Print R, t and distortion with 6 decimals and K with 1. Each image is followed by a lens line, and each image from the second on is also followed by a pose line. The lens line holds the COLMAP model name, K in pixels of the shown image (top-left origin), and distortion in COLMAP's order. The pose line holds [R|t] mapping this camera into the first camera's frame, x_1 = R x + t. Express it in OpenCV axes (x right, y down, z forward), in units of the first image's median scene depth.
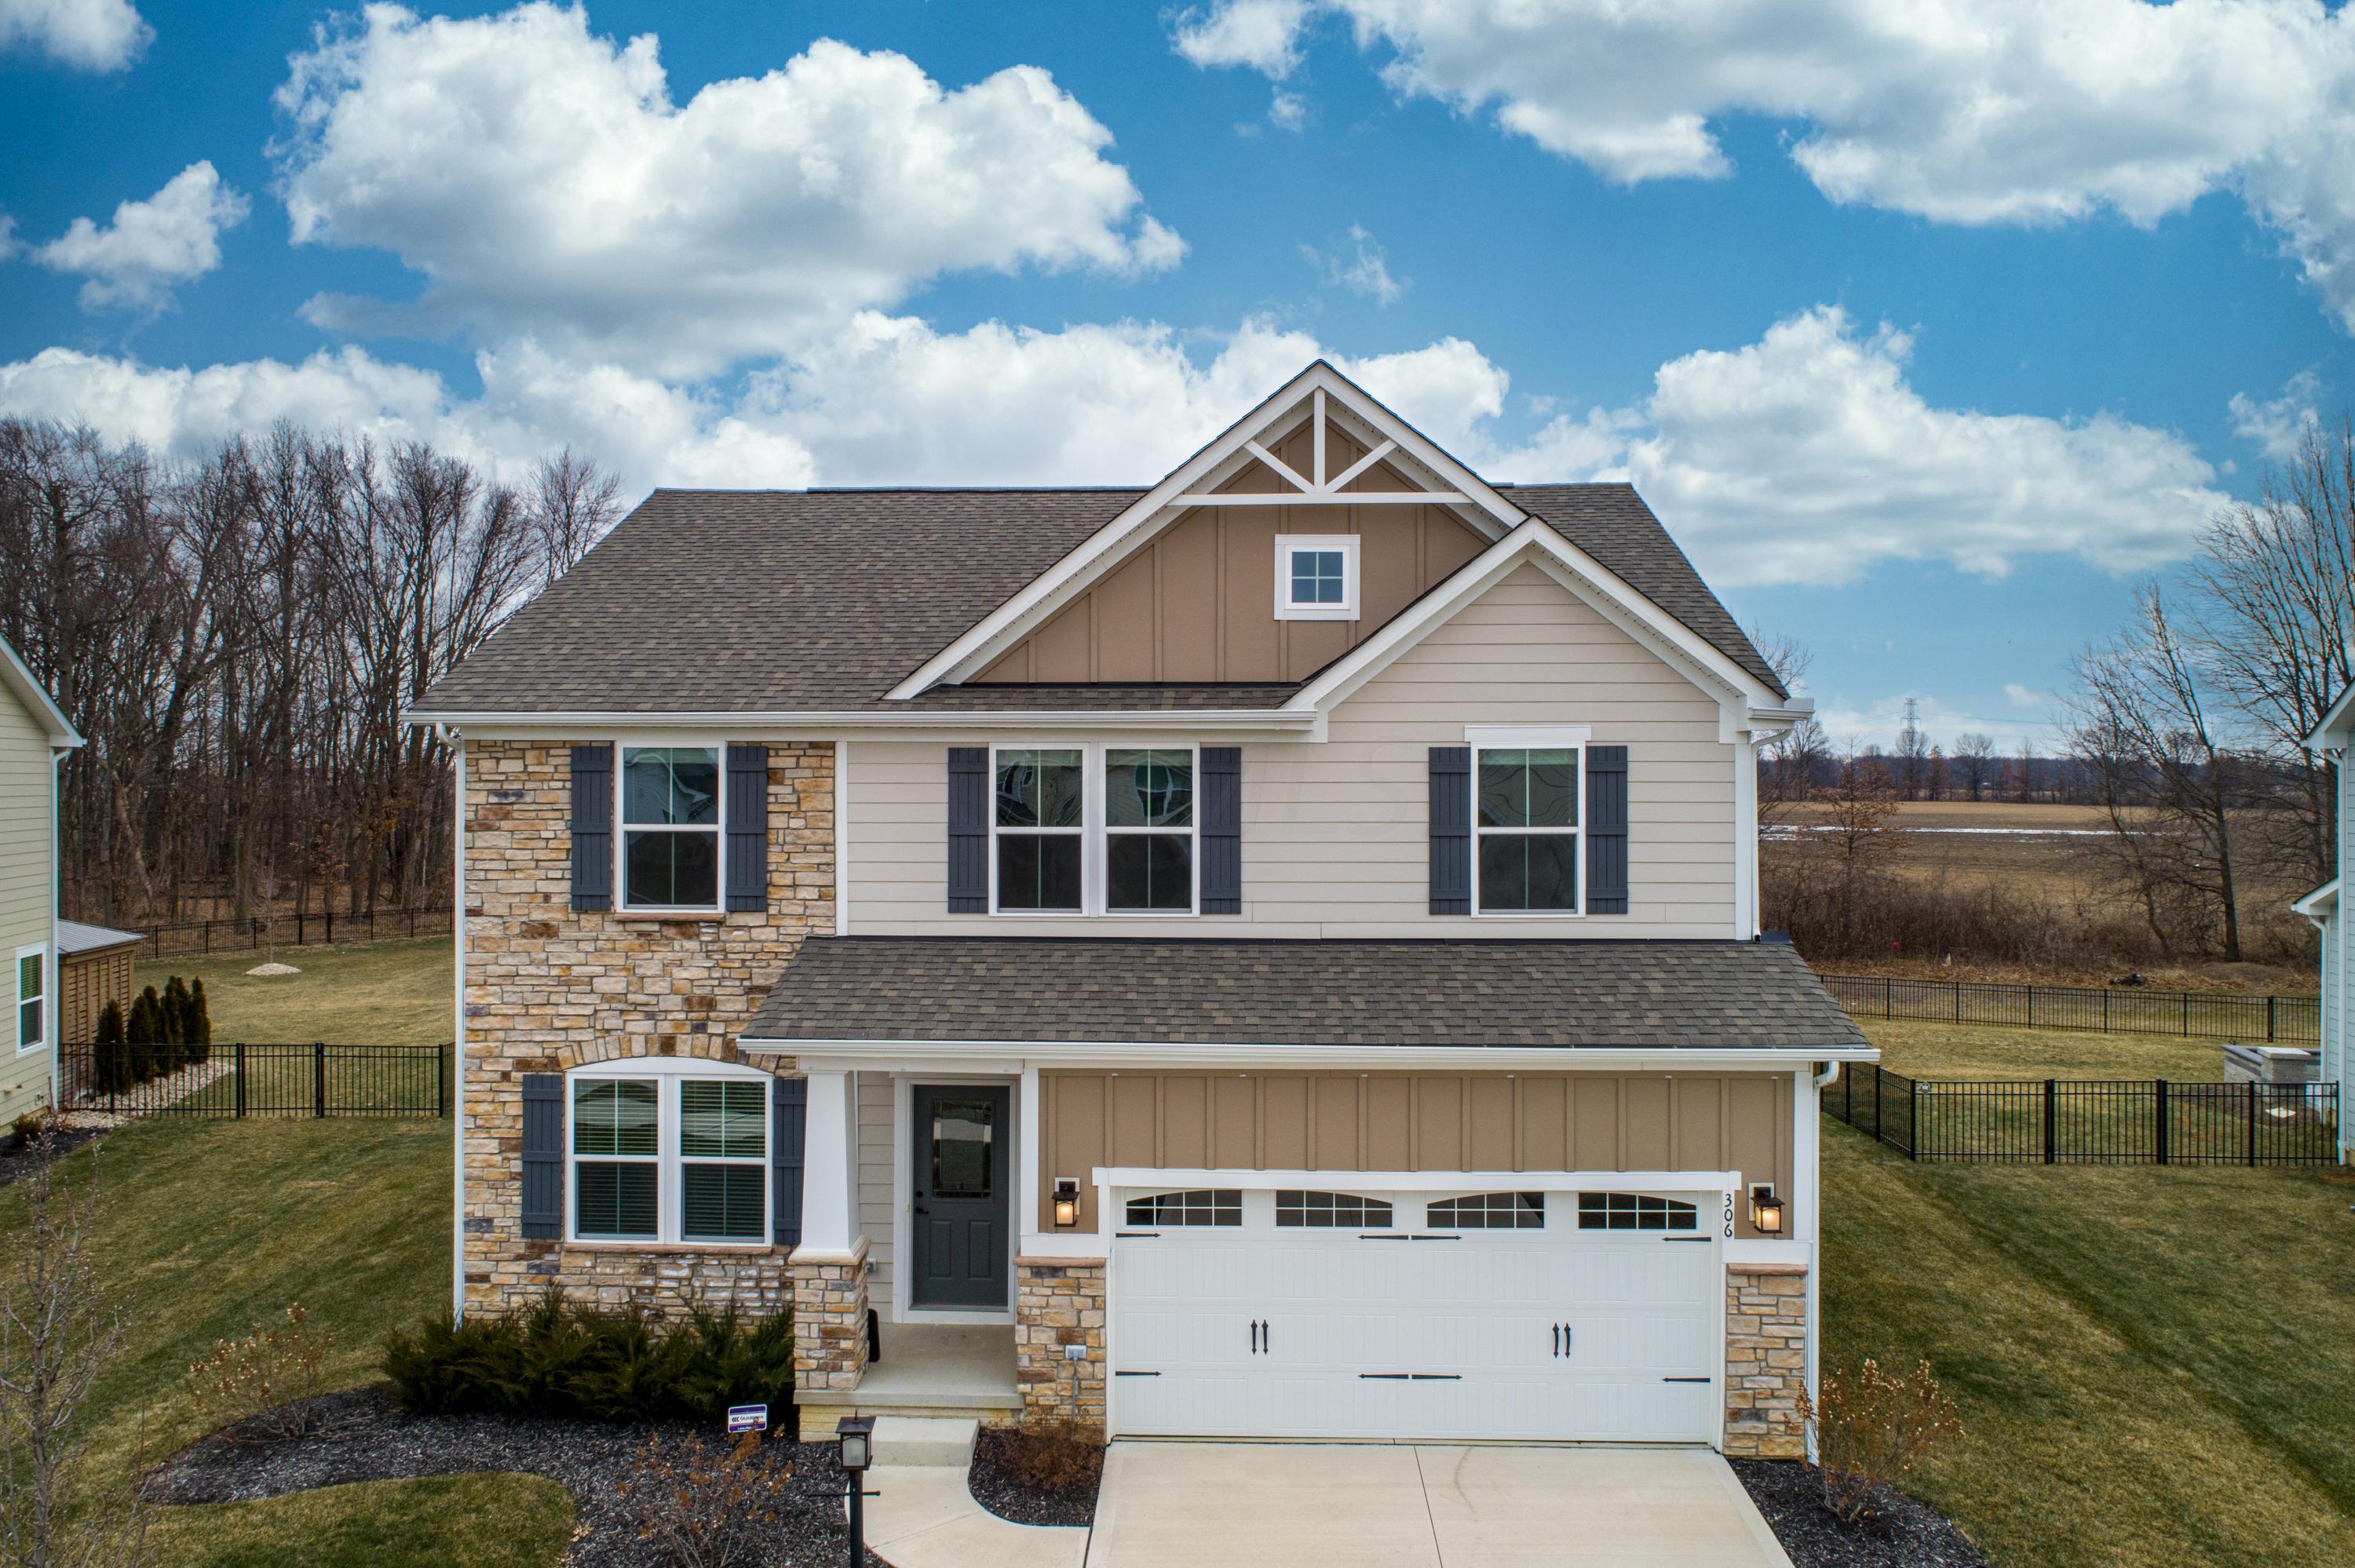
lens RADIAL K [[1576.2, 0, 1177.5], [0, 1576.2, 784.0], [0, 0, 1]] dist [-0.010467, 0.007210]
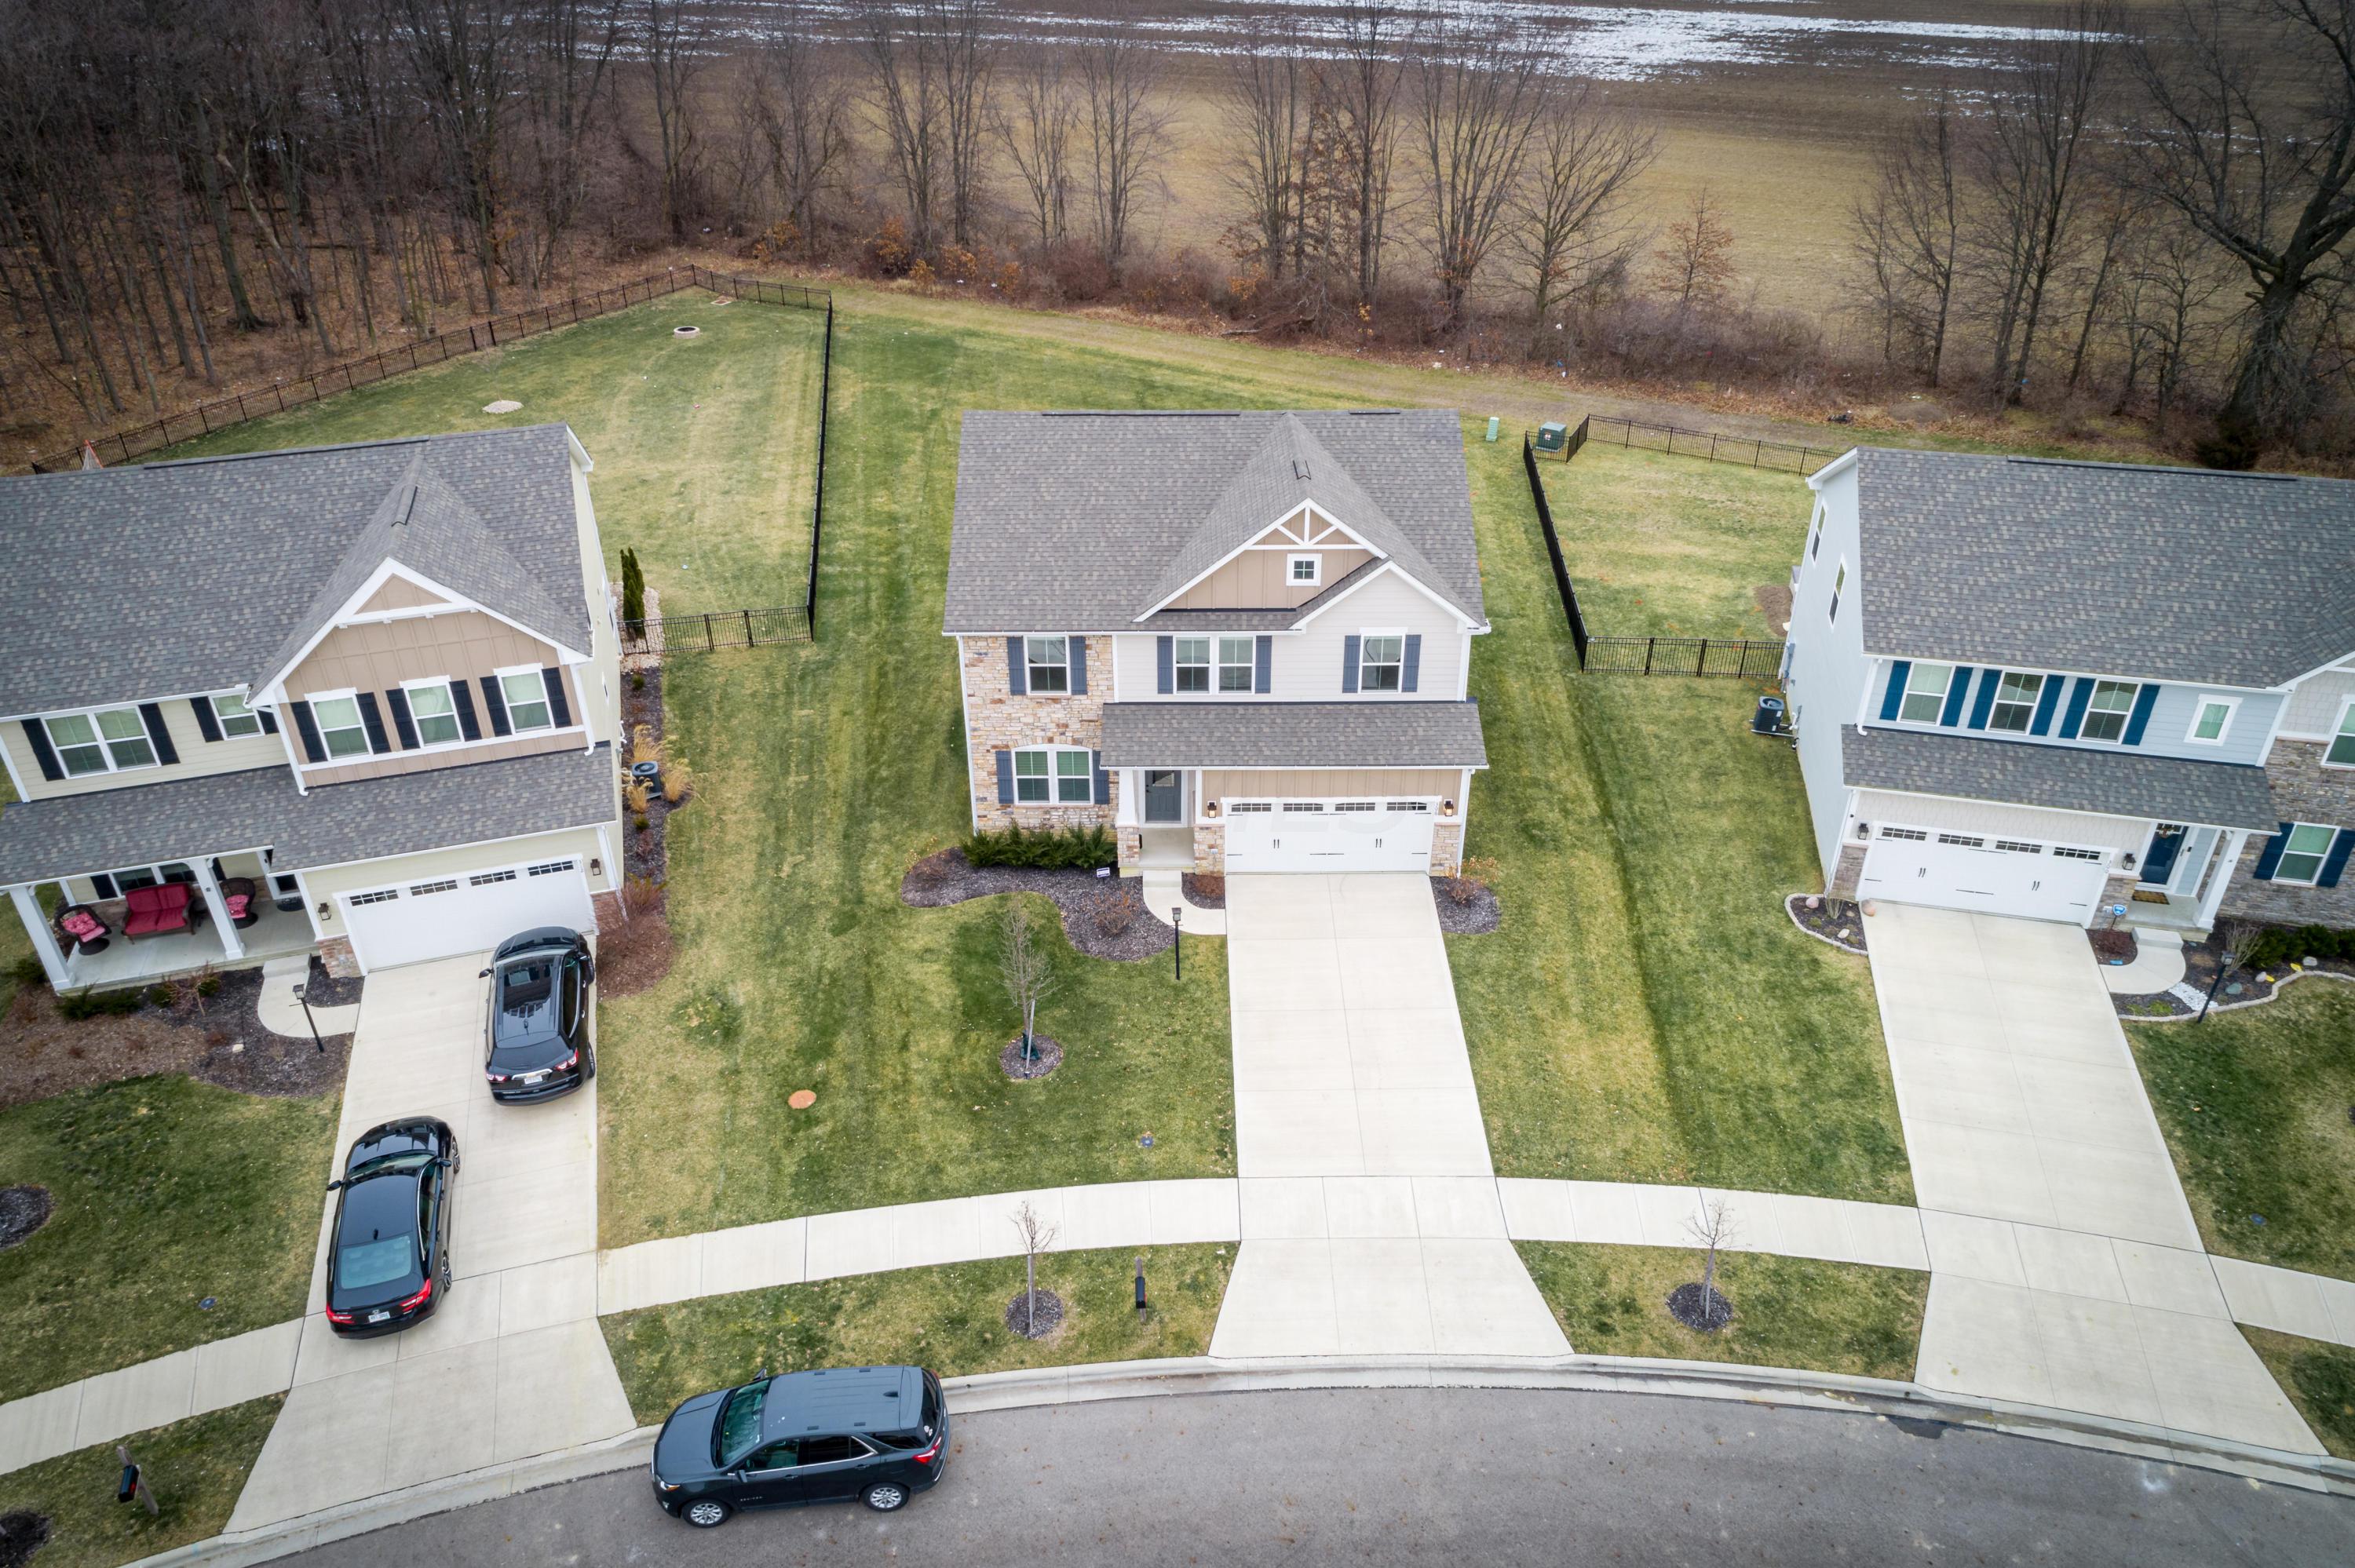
lens RADIAL K [[1576.2, 0, 1177.5], [0, 1576.2, 784.0], [0, 0, 1]] dist [-0.010467, 0.007210]
pose [[0.999214, -0.026000, 0.029938, -0.195693], [0.006773, 0.855835, 0.517204, -1.140152], [-0.039069, -0.516595, 0.855338, -1.305413]]
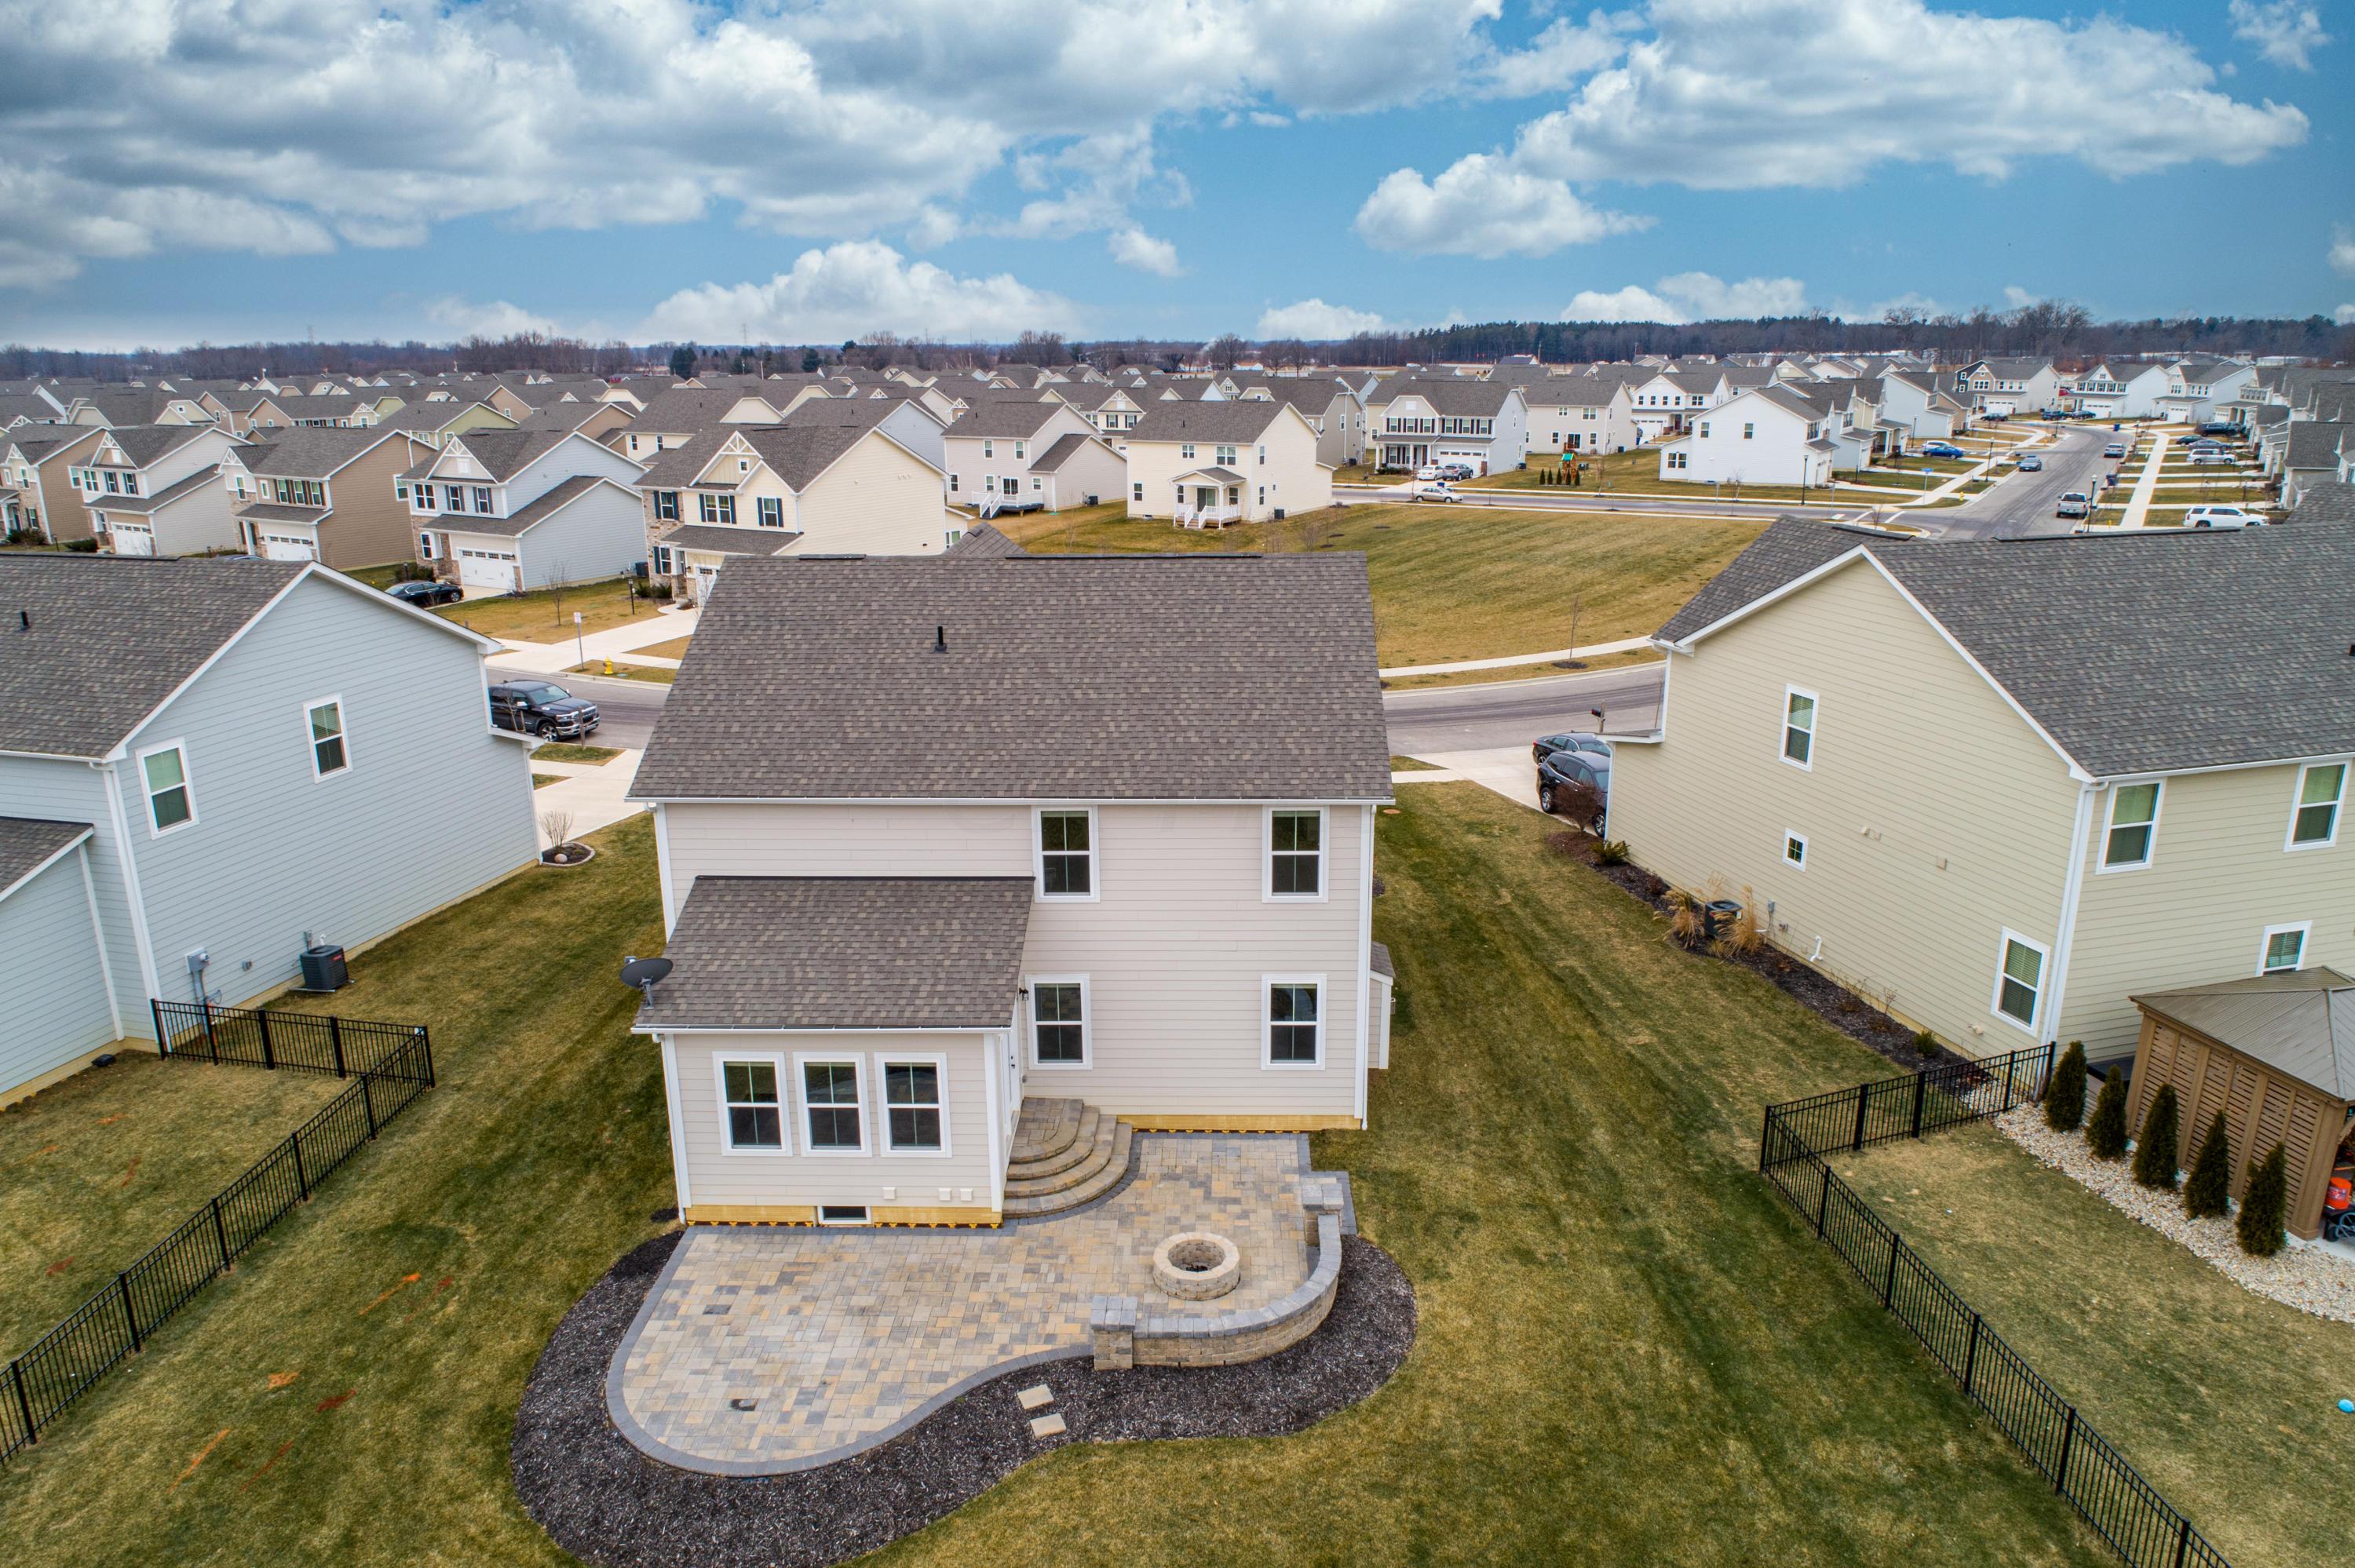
lens RADIAL K [[1576.2, 0, 1177.5], [0, 1576.2, 784.0], [0, 0, 1]] dist [-0.010467, 0.007210]
pose [[-0.999909, 0.008624, -0.010398, -0.194983], [0.005476, 0.962396, 0.271594, -0.545621], [0.012350, 0.271512, -0.962356, 3.570251]]
